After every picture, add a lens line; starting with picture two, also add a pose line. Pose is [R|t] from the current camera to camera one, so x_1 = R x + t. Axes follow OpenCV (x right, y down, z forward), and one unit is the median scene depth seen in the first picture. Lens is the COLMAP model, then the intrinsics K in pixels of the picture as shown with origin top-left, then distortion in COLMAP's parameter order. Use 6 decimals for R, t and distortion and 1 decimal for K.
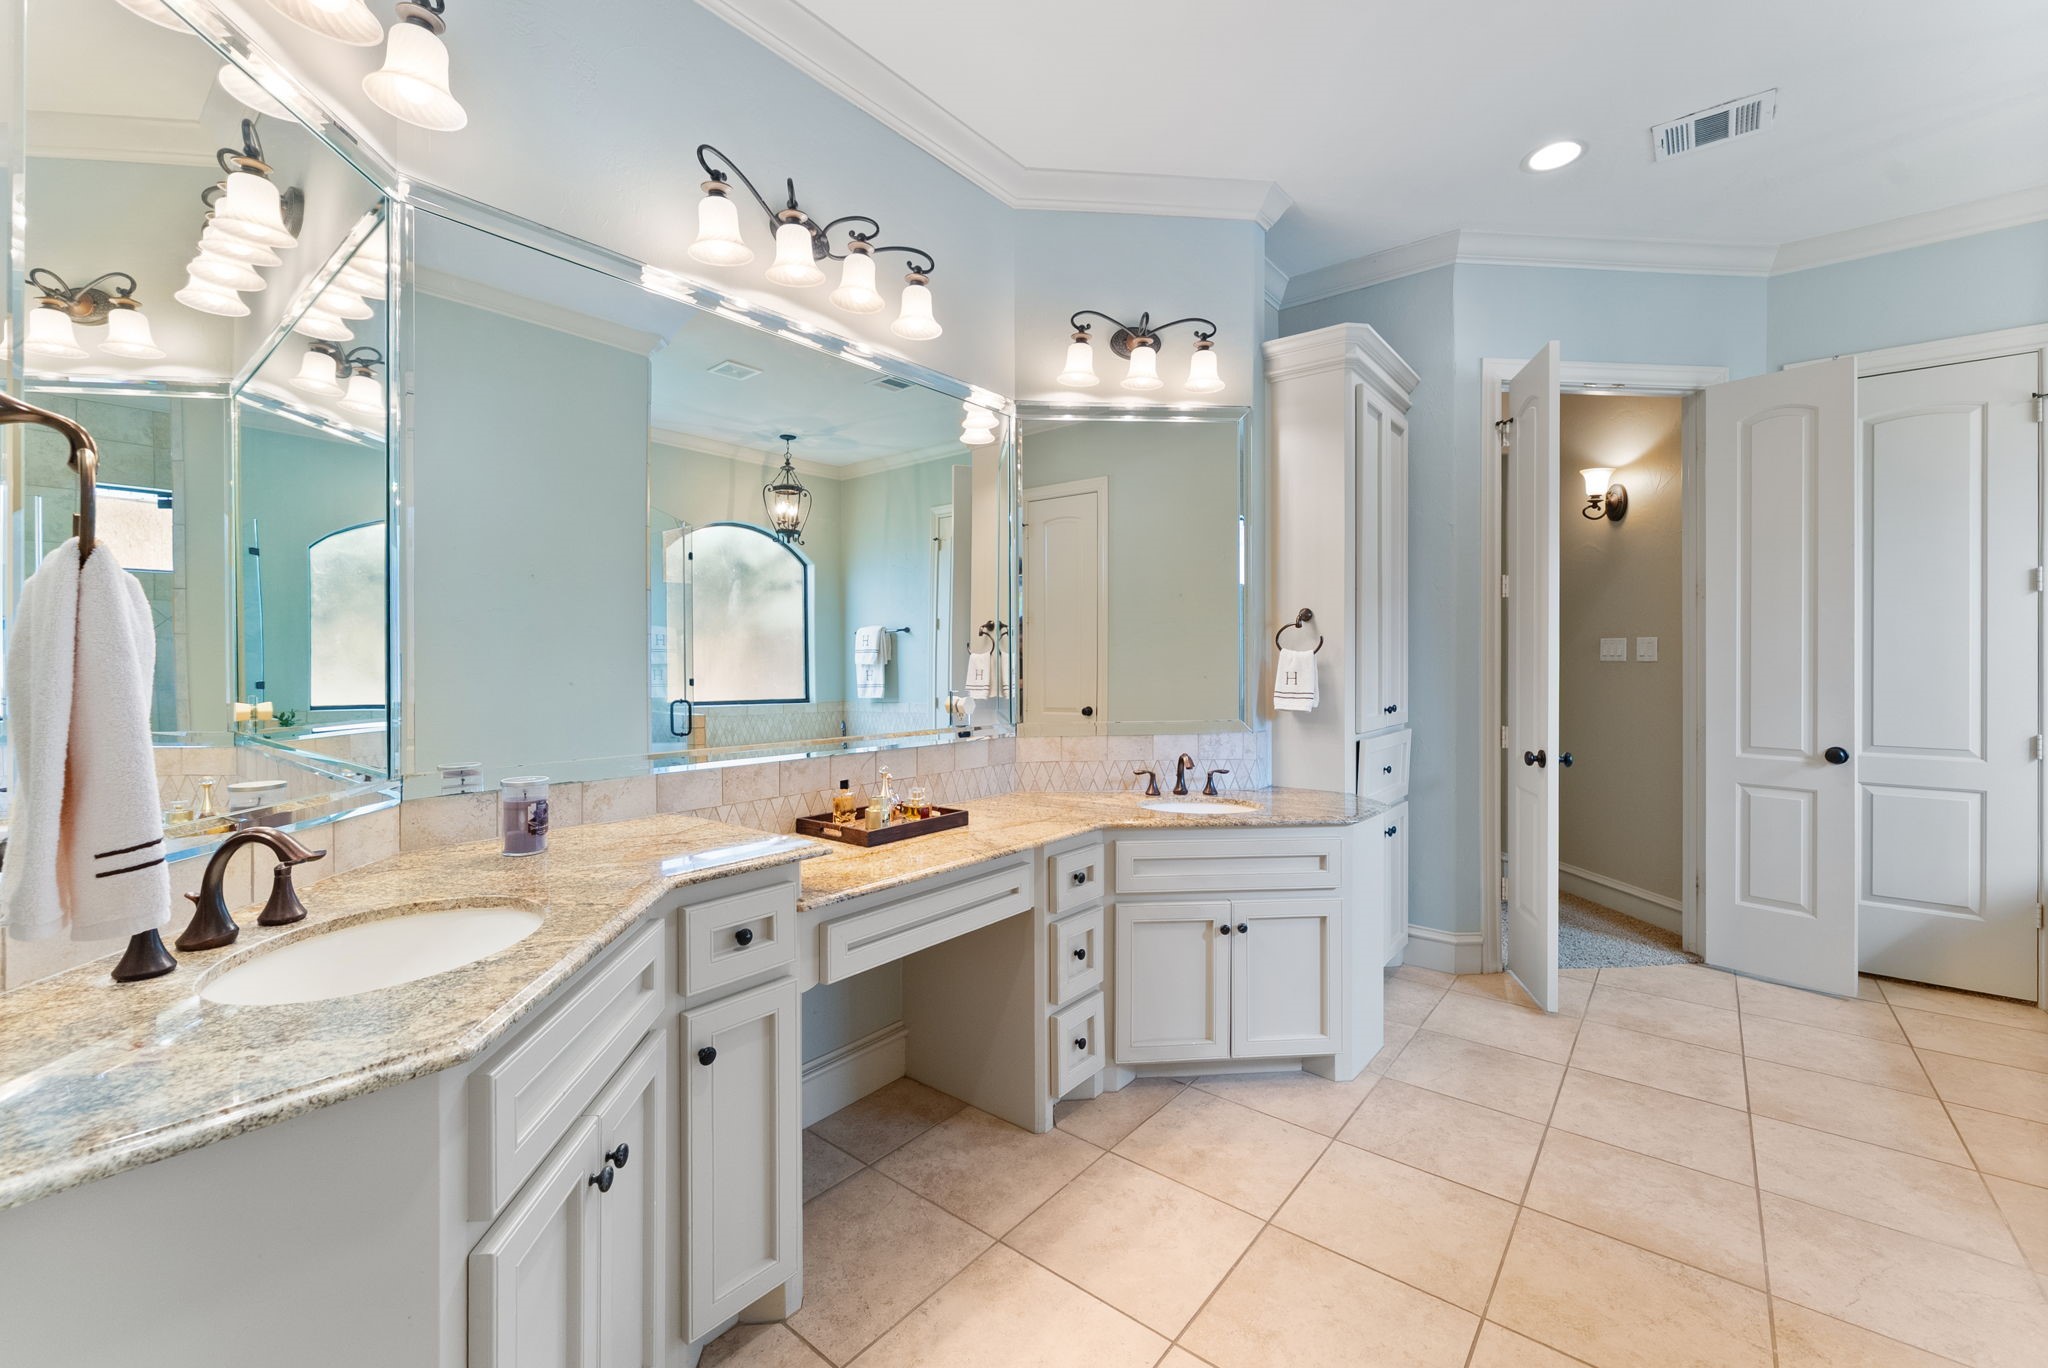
lens RADIAL K [[830.8, 0, 1024.2], [0, 830.8, 668.7], [0, 0, 1]] dist [0.001695, -0.000013]
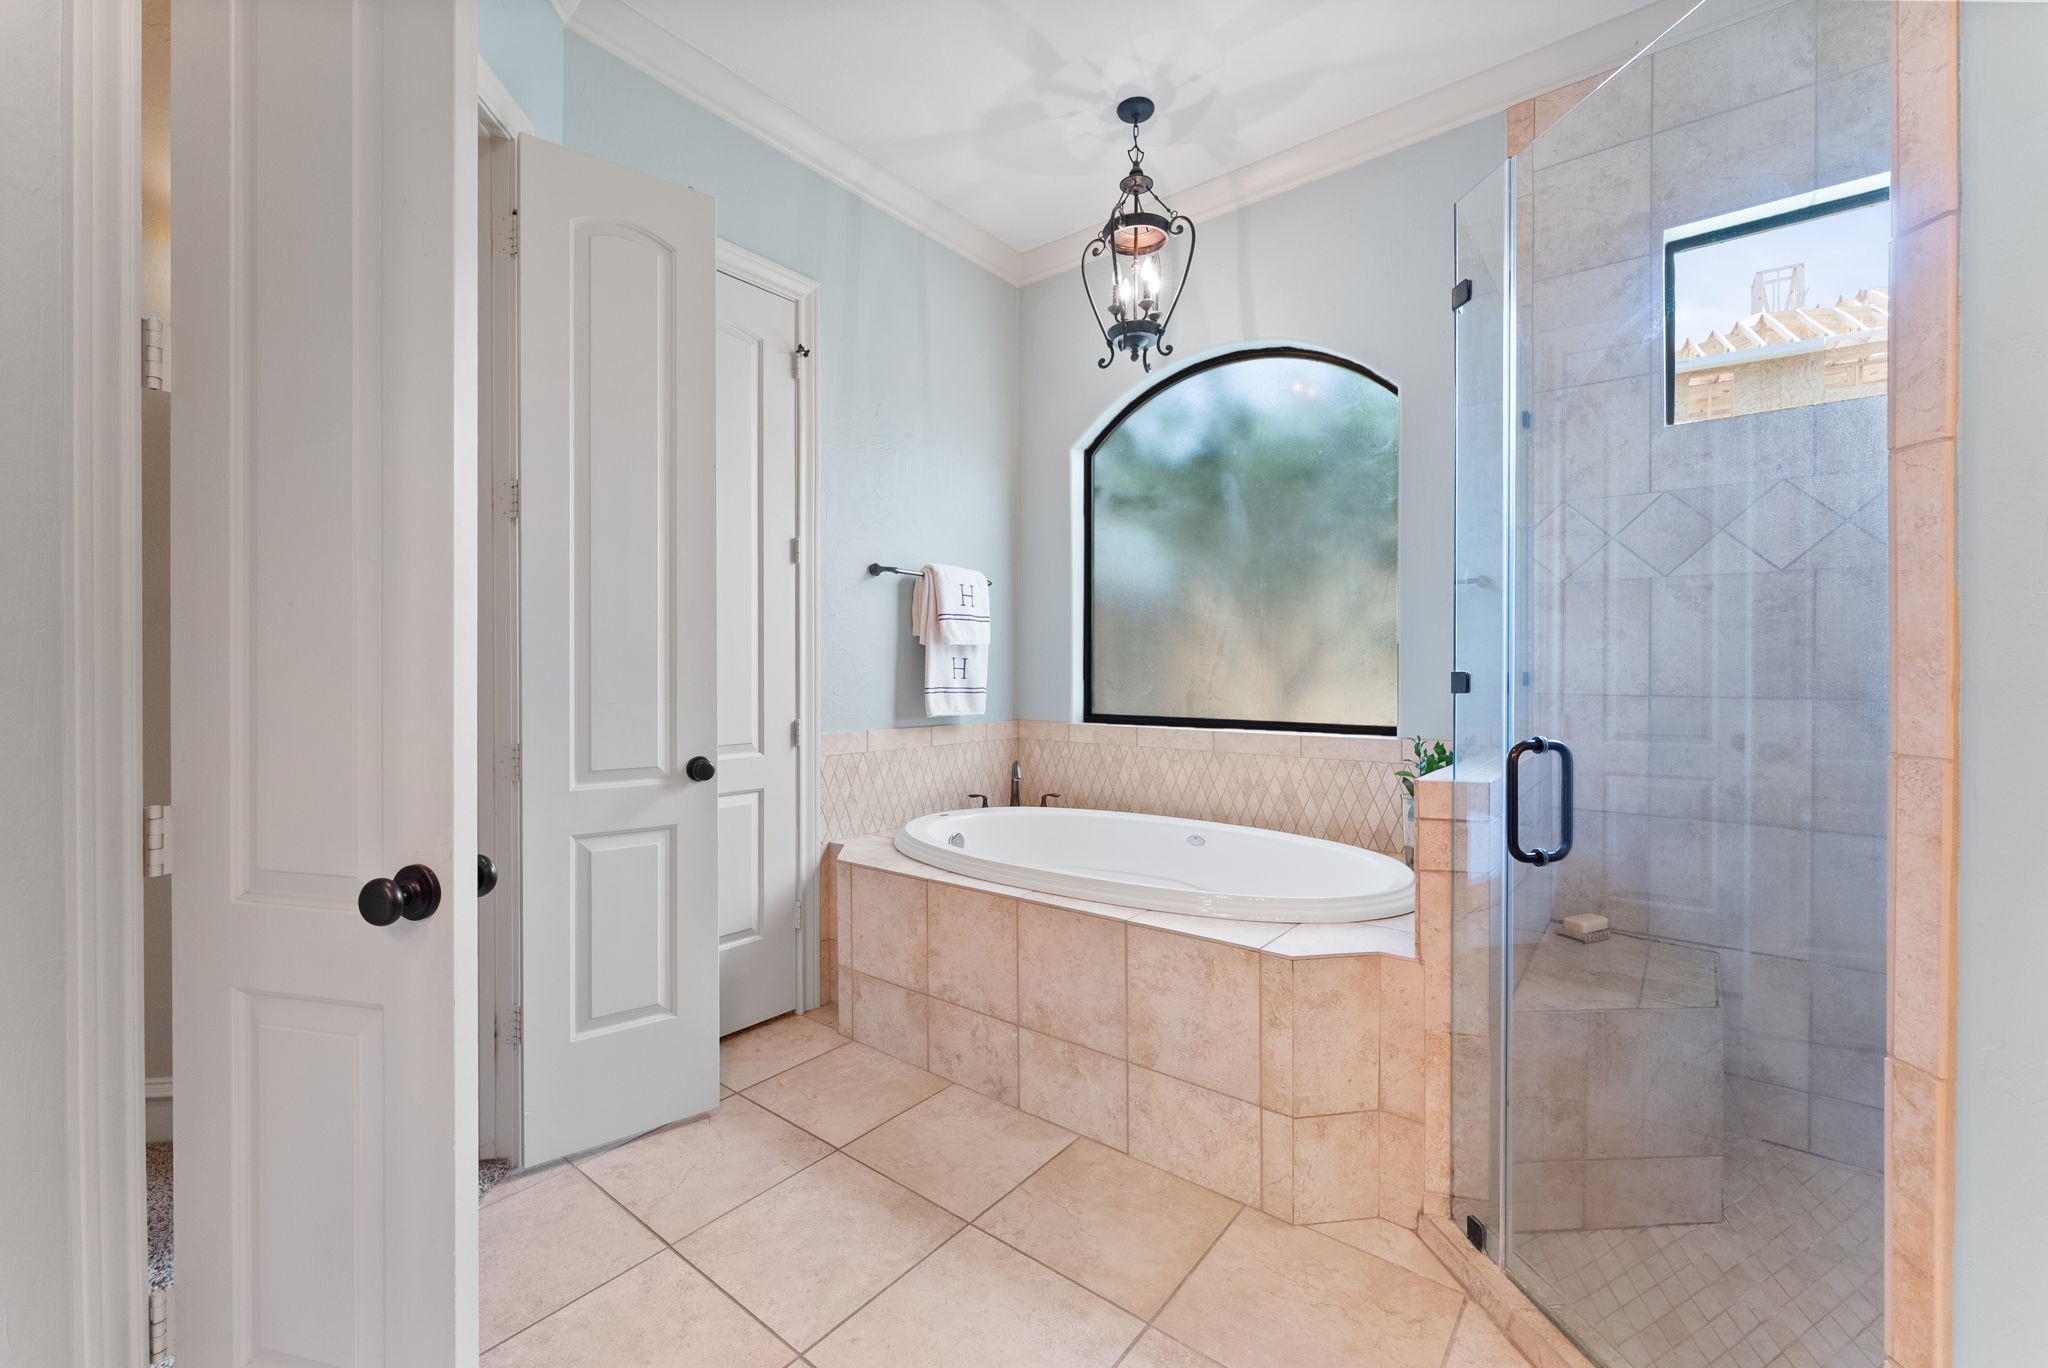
lens RADIAL K [[830.8, 0, 1024.2], [0, 830.8, 668.7], [0, 0, 1]] dist [0.001695, -0.000013]
pose [[-0.019250, -0.005852, 0.999798, 0.278972], [0.006269, 0.999963, 0.005974, 0.018730], [-0.999795, 0.006382, -0.019212, 0.730091]]
